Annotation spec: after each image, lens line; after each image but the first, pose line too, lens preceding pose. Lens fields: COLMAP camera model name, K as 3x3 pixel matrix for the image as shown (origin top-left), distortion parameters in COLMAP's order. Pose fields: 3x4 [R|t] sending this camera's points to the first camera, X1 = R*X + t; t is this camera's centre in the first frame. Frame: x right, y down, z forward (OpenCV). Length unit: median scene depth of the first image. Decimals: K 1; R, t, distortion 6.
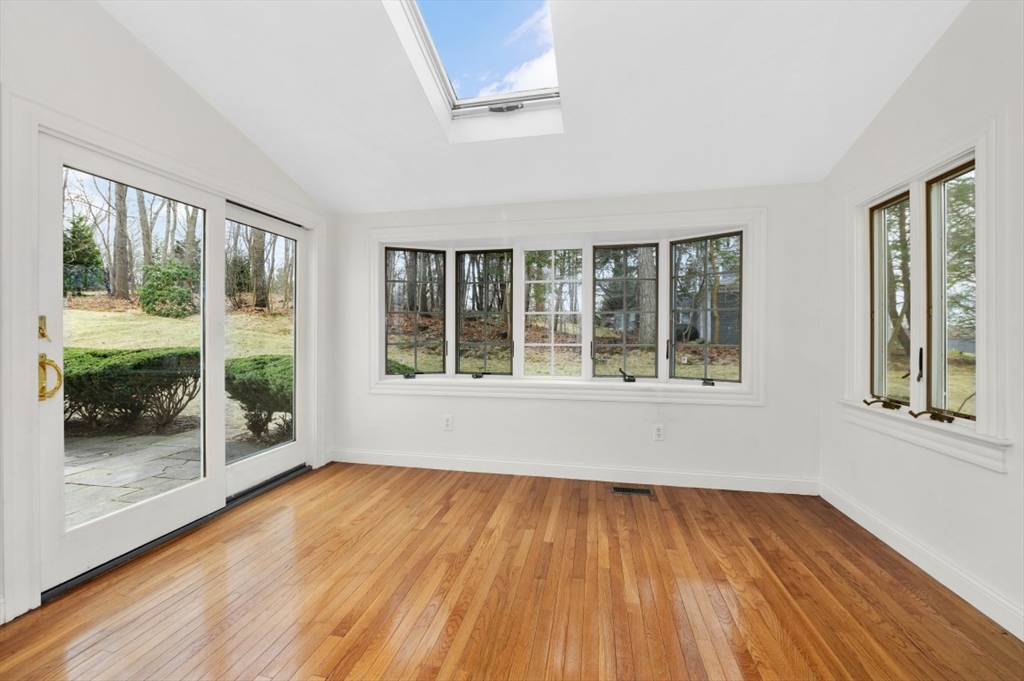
lens RADIAL K [[407.2, 0, 511.3], [0, 407.2, 335.5], [0, 0, 1]] dist [0.006311, 0.000014]
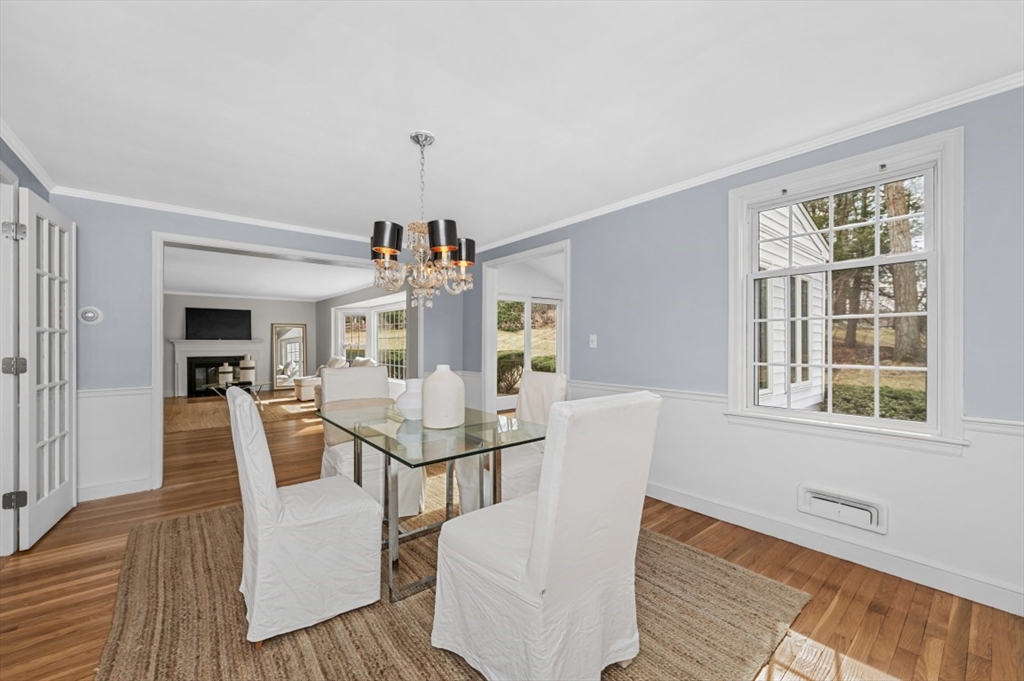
lens RADIAL K [[407.2, 0, 511.6], [0, 407.2, 345.4], [0, 0, 1]] dist [0.006311, 0.000014]
pose [[0.774449, -0.000321, -0.632637, 0.159628], [0.004617, 0.999976, 0.005144, -0.001301], [0.632620, -0.006905, 0.774432, -0.204247]]
